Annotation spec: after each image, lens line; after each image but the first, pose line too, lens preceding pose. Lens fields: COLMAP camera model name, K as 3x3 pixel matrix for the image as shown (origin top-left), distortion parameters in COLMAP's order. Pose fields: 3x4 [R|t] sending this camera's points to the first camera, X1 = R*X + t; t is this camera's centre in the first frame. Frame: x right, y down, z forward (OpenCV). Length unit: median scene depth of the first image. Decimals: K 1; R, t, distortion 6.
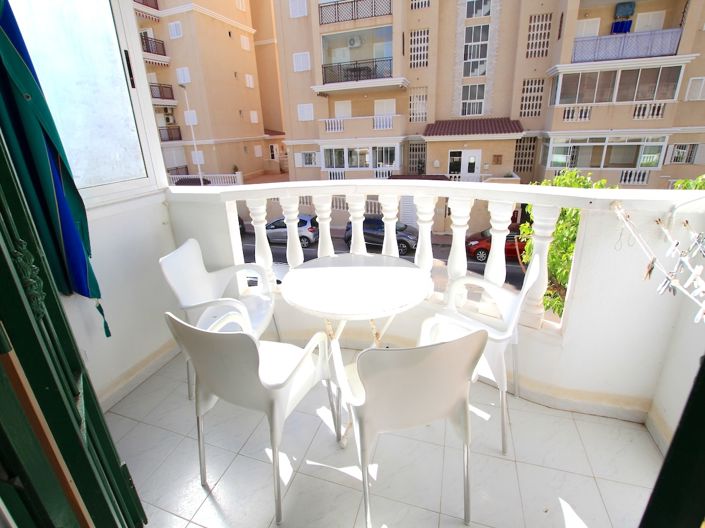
lens RADIAL K [[338.0, 0, 348.4], [0, 338.0, 262.0], [0, 0, 1]] dist [-0.023952, 0.000627]
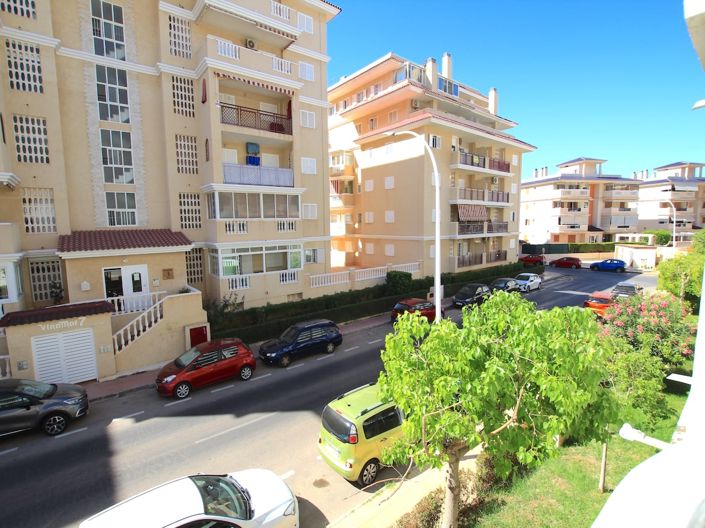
lens RADIAL K [[338.0, 0, 353.1], [0, 338.0, 265.3], [0, 0, 1]] dist [-0.023952, 0.000627]
pose [[0.540270, -0.066095, 0.838892, -0.032644], [0.301786, 0.945814, -0.119839, -0.076502], [-0.785515, 0.317911, 0.530942, 0.148311]]
